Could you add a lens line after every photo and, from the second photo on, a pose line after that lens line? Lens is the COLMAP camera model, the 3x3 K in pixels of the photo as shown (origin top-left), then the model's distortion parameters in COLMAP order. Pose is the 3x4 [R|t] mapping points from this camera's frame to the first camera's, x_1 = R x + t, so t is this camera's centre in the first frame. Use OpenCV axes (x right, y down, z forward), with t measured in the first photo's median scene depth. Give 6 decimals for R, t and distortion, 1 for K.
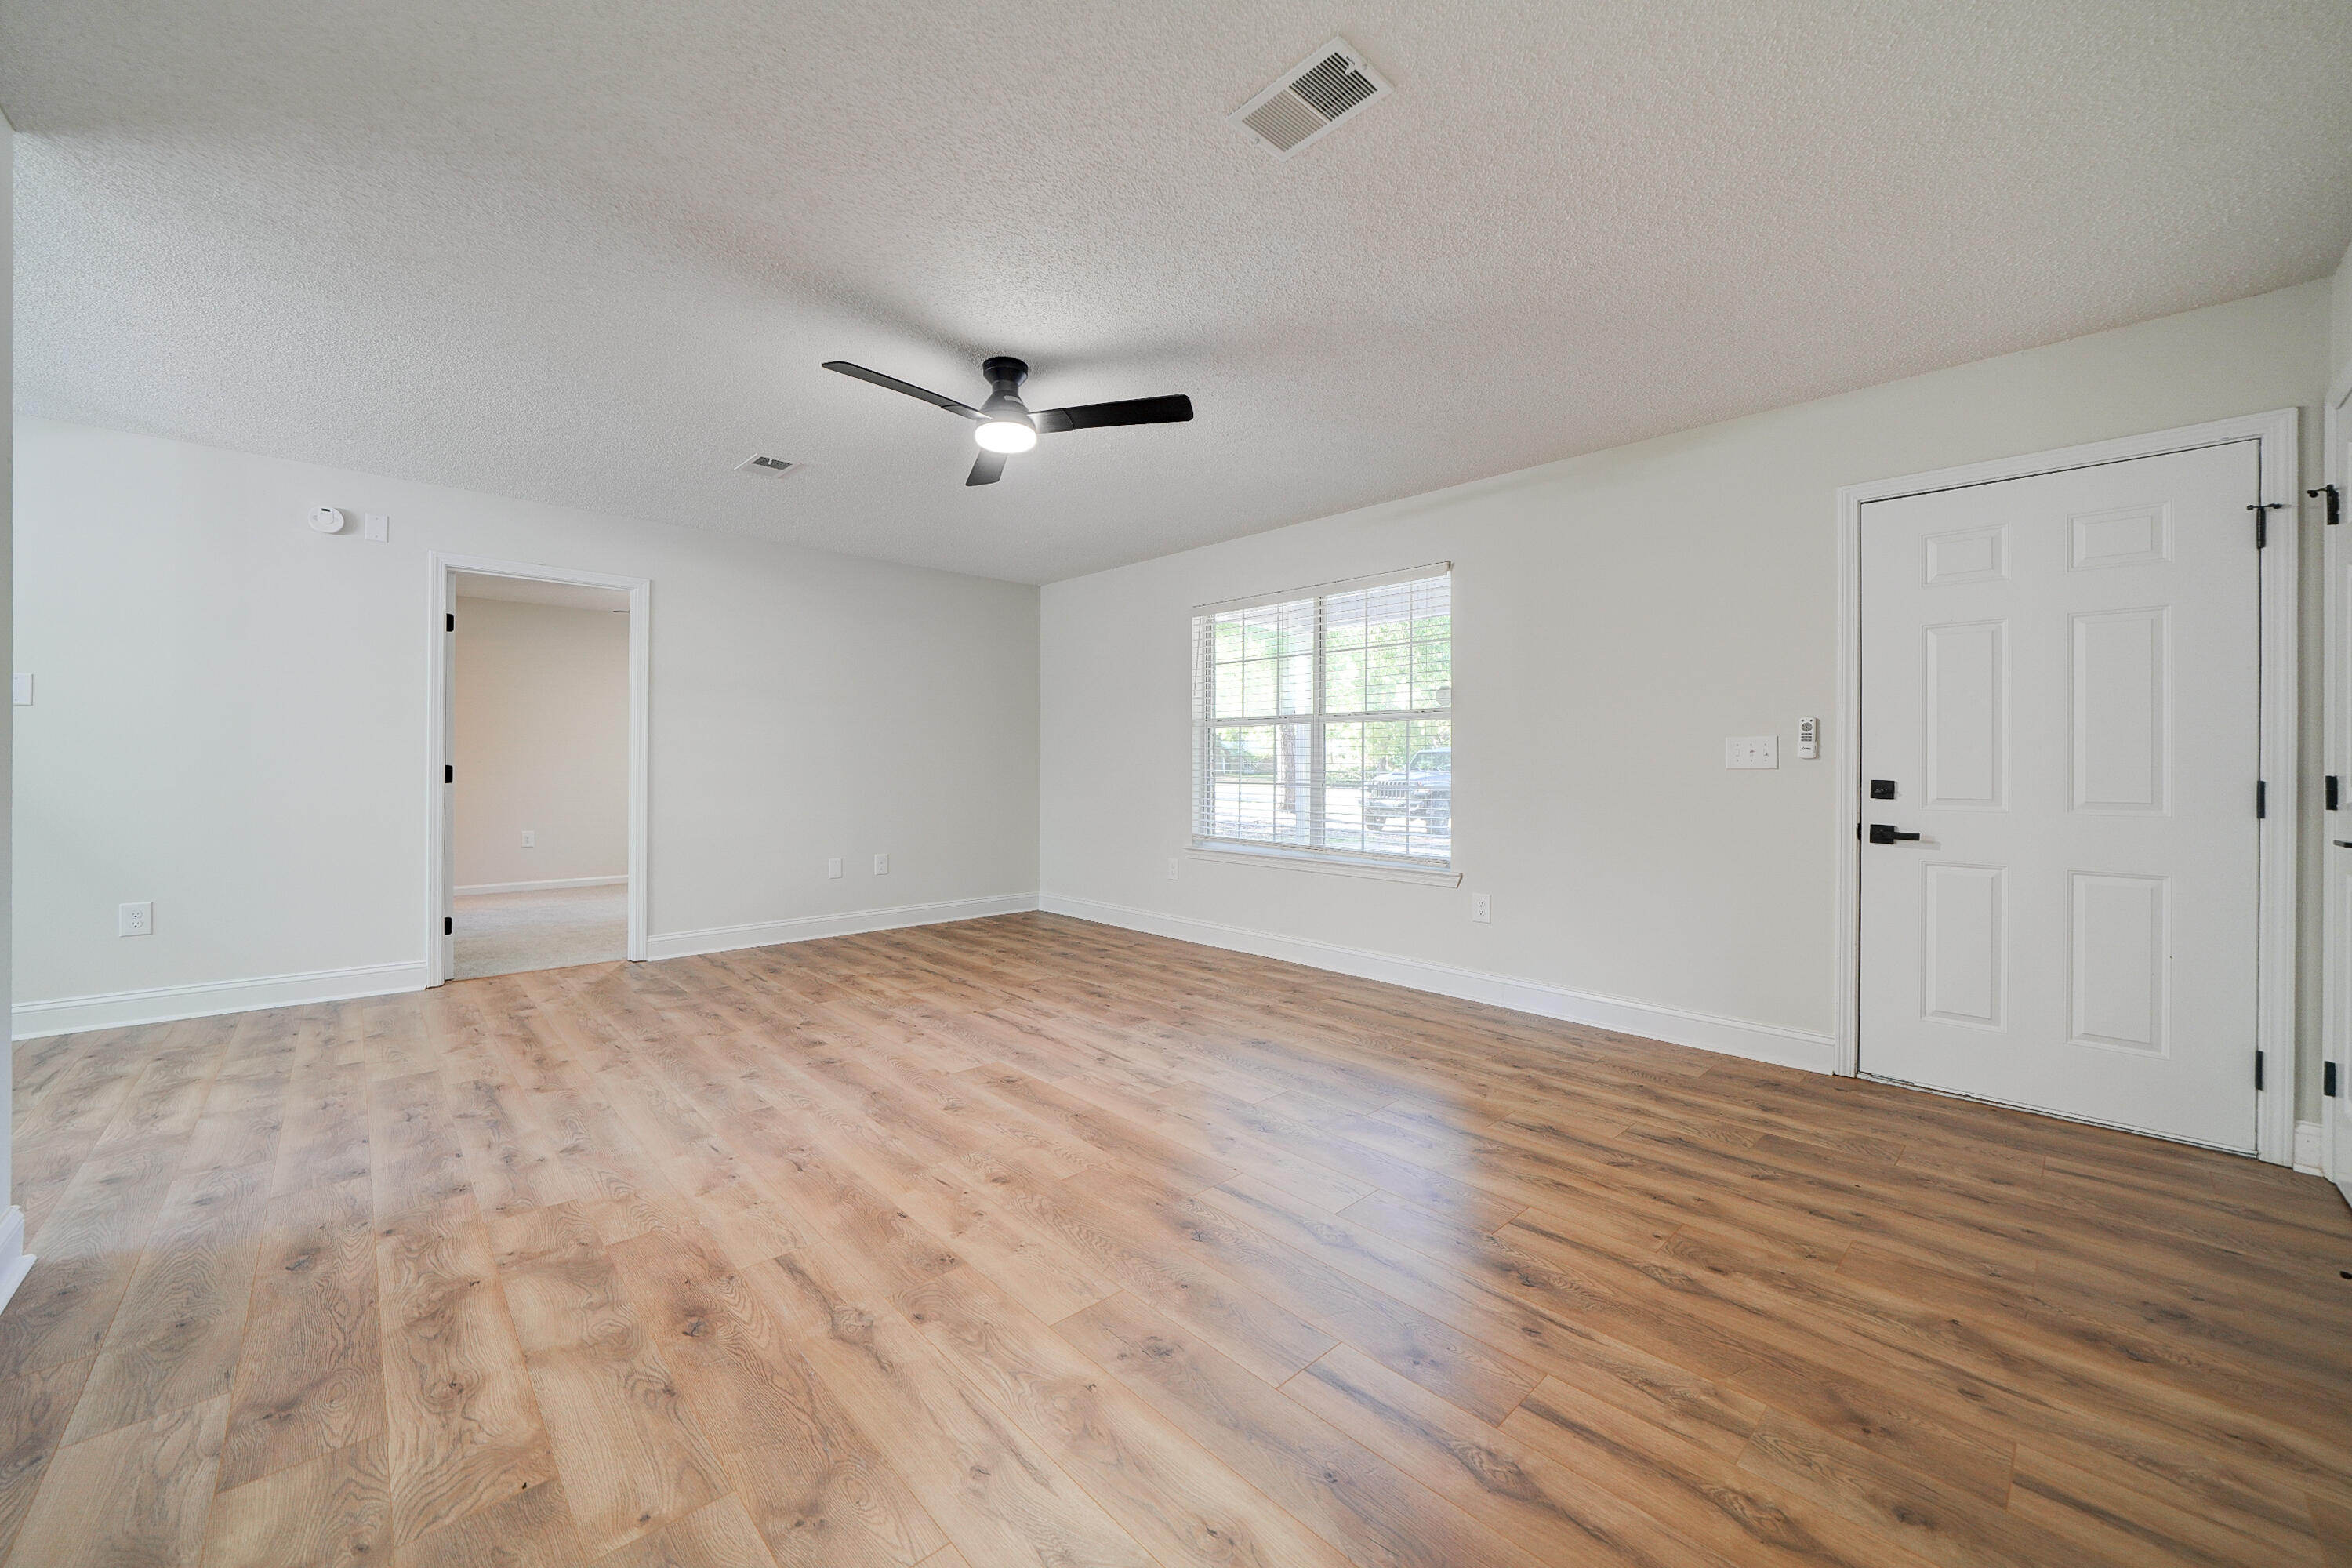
lens RADIAL K [[896.1, 0, 1174.4], [0, 896.1, 789.6], [0, 0, 1]] dist [-0.012536, 0.000946]
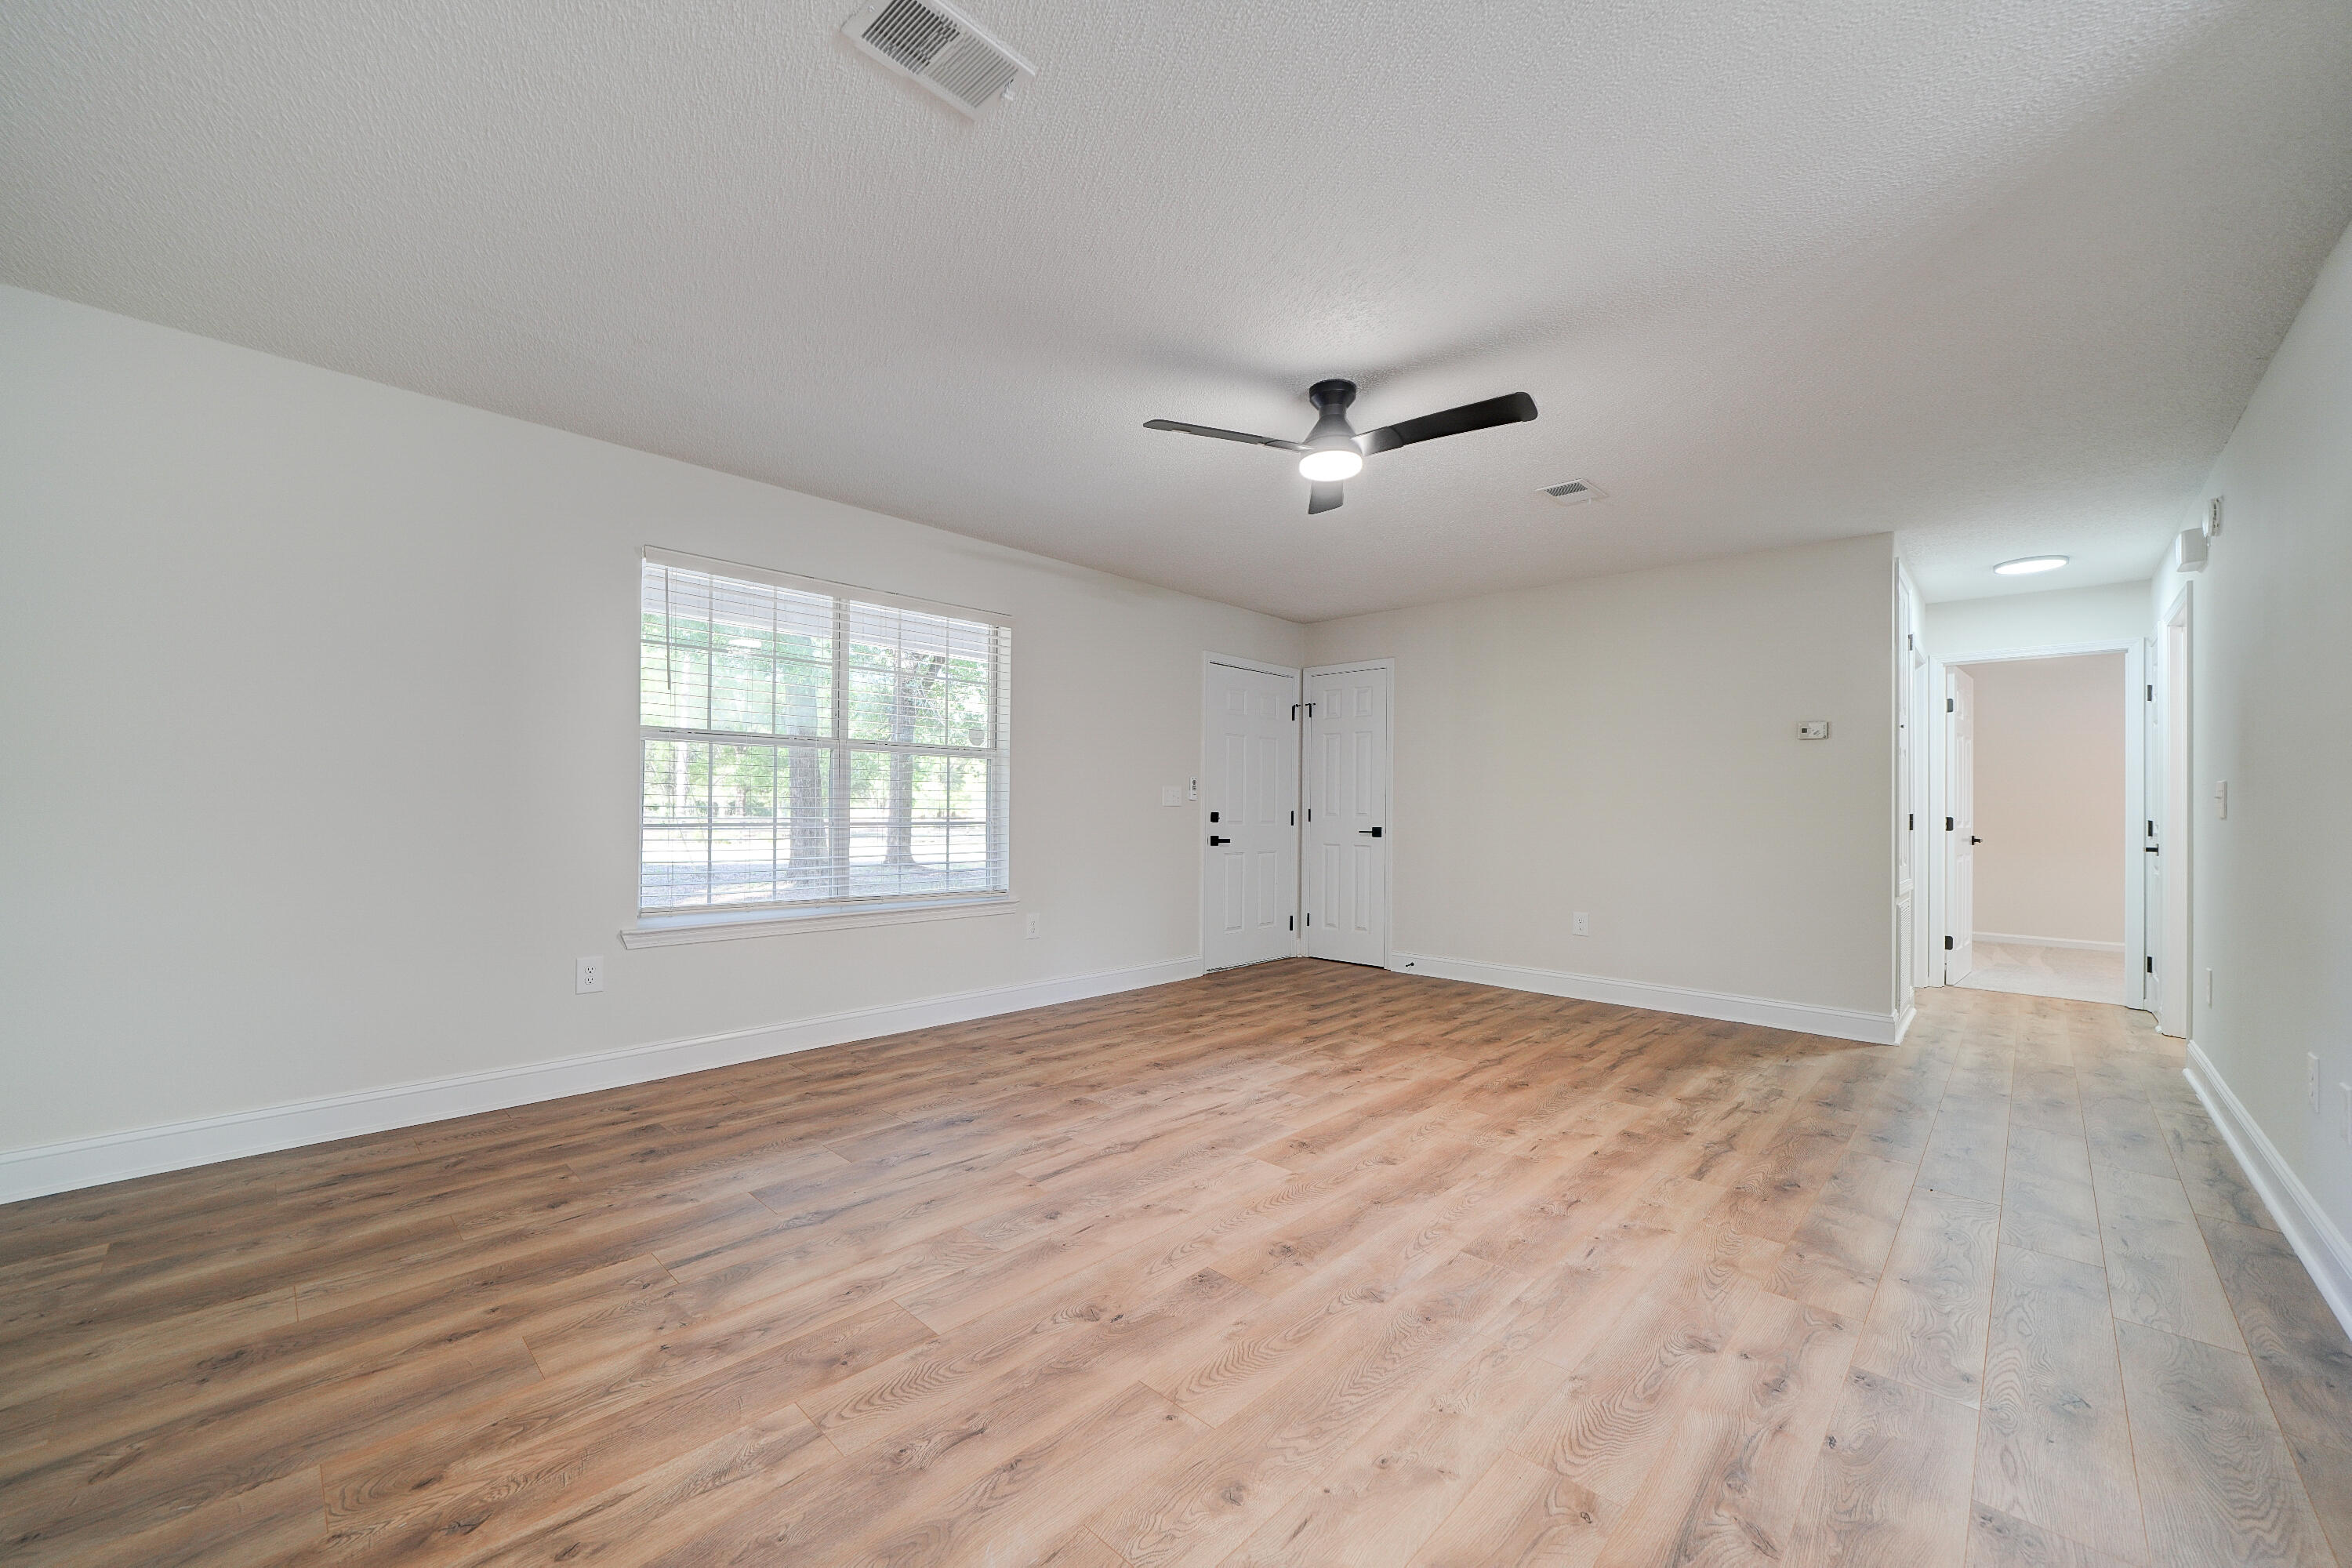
lens RADIAL K [[896.1, 0, 1187.8], [0, 896.1, 808.6], [0, 0, 1]] dist [-0.012536, 0.000946]
pose [[-0.055849, -0.005909, 0.998422, -1.258191], [0.016786, 0.999836, 0.006856, -0.035566], [-0.998298, 0.017142, -0.055740, 1.330015]]
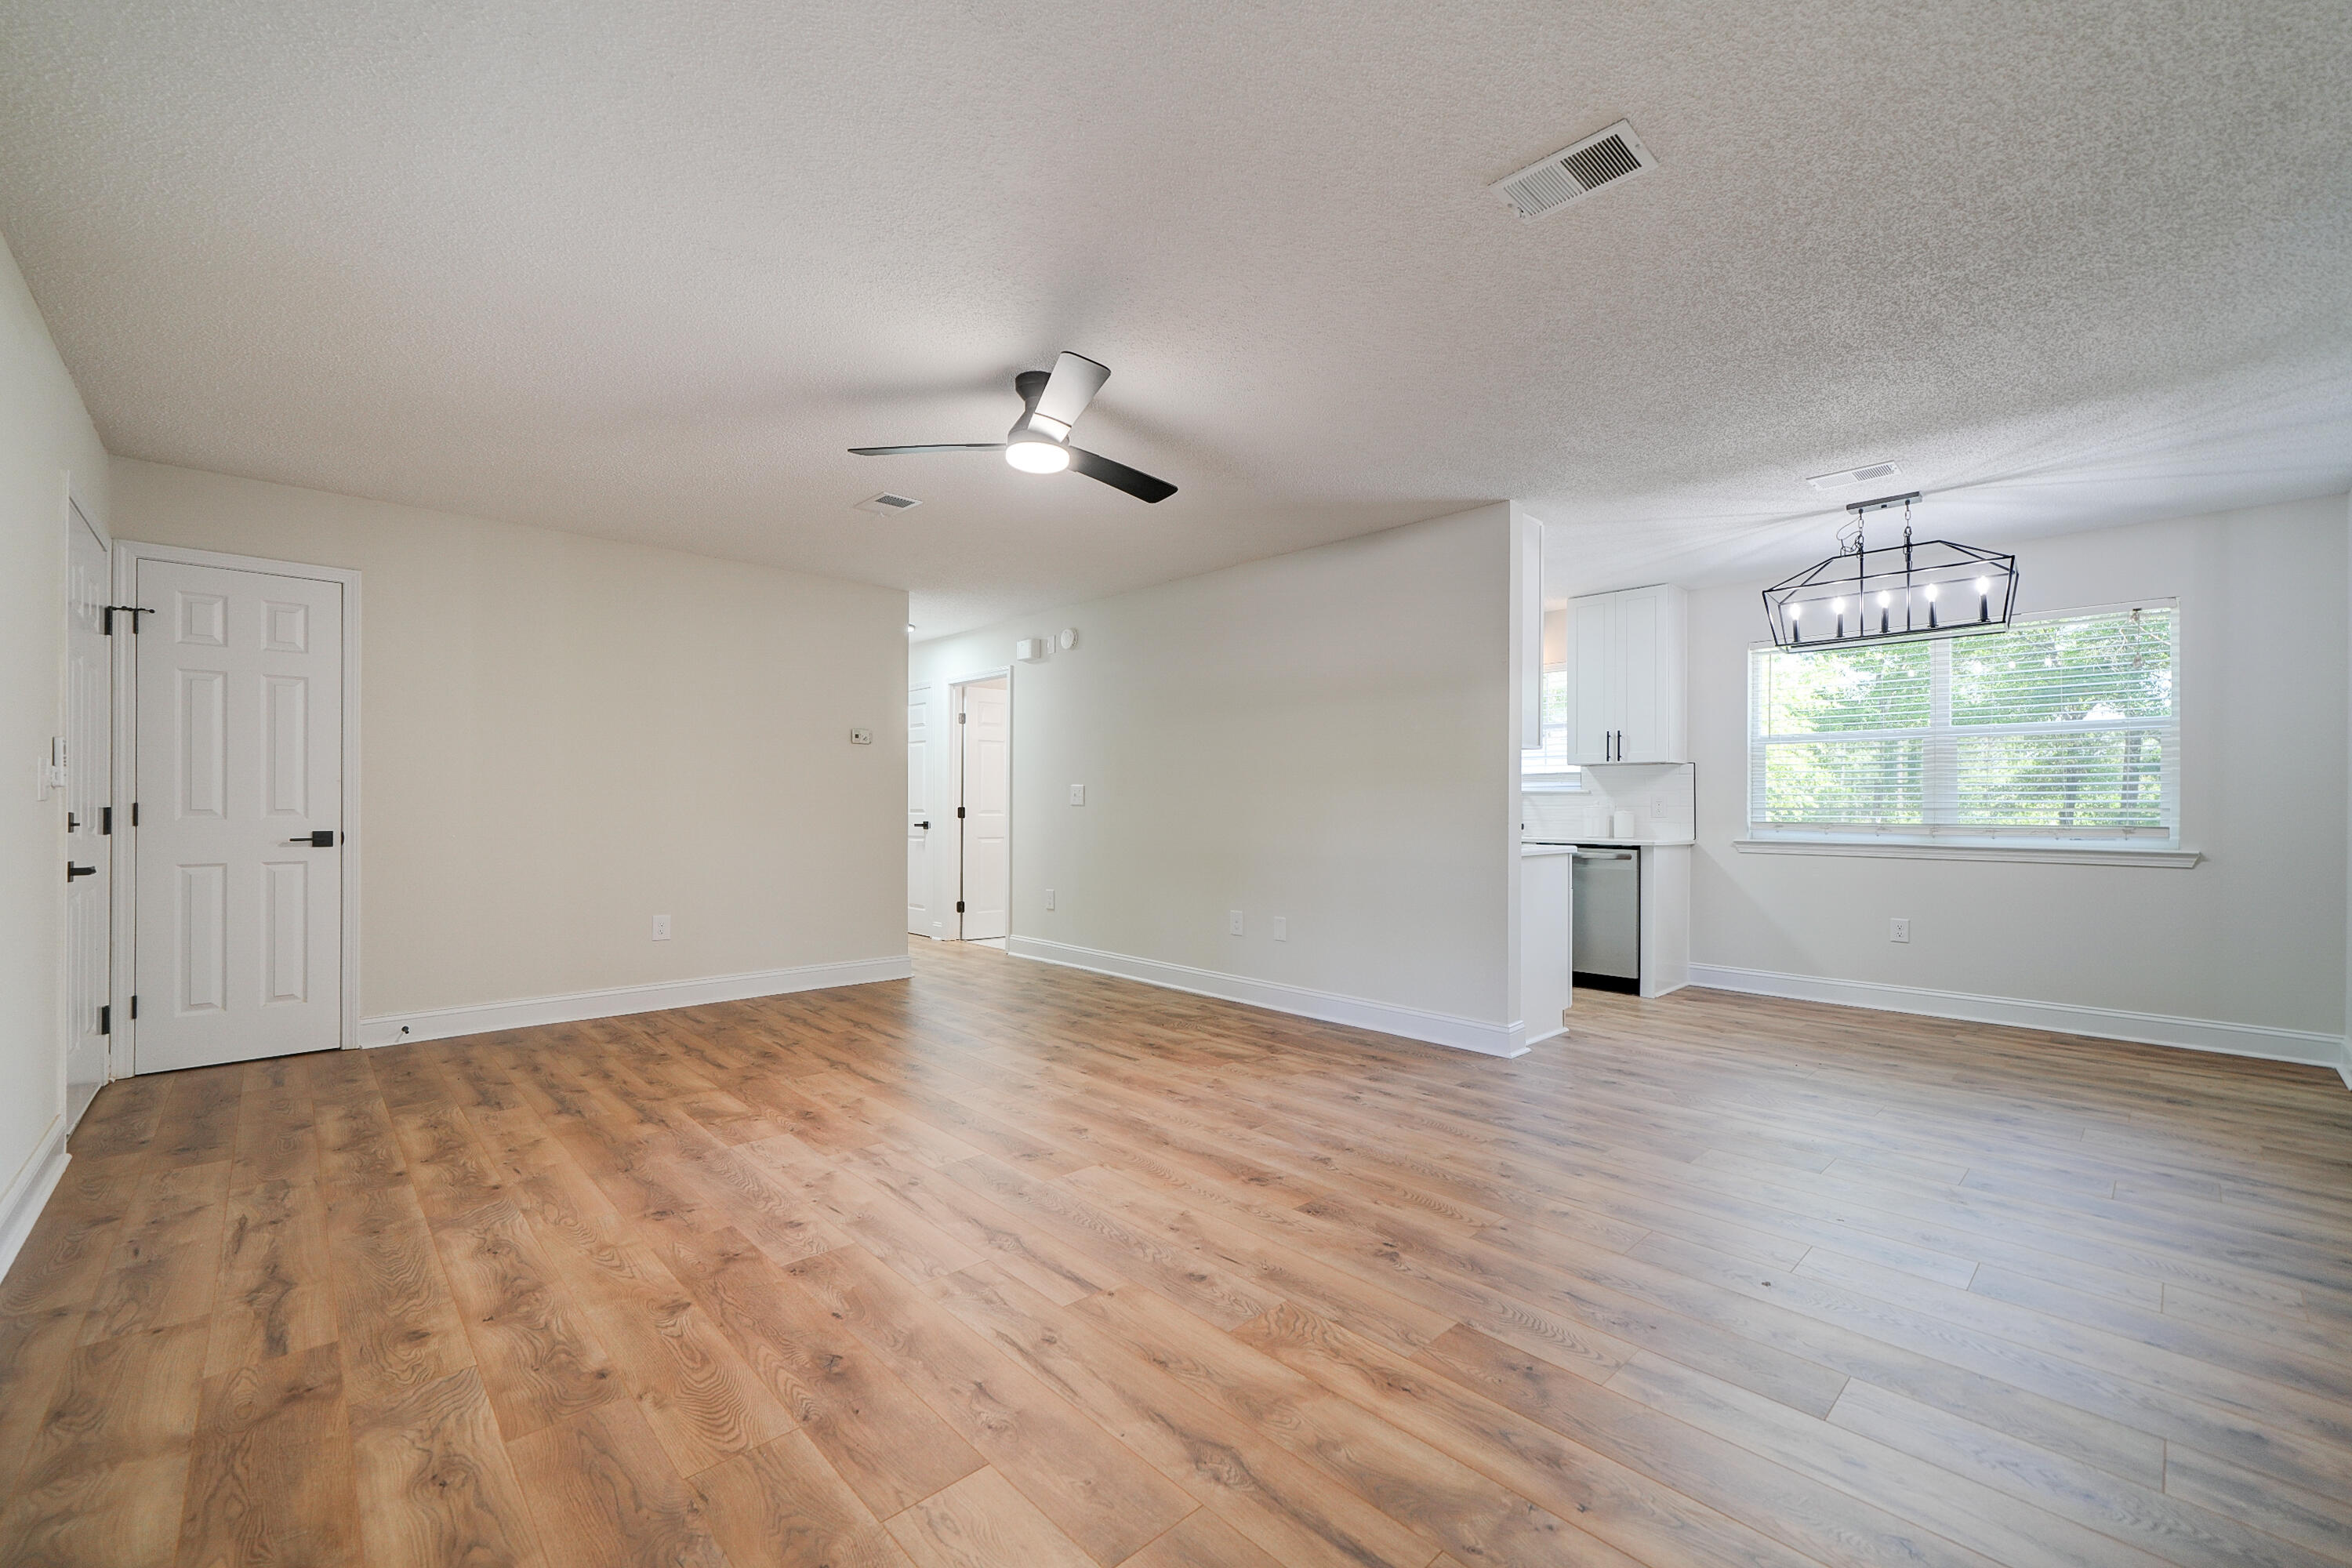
lens RADIAL K [[934.0, 0, 1137.5], [0, 934.0, 829.7], [0, 0, 1]] dist [-0.004722, 0.000780]
pose [[-0.999497, -0.010519, 0.029907, -0.363230], [-0.008937, 0.998578, 0.052564, -0.057969], [-0.030418, 0.052271, -0.998170, 2.185615]]
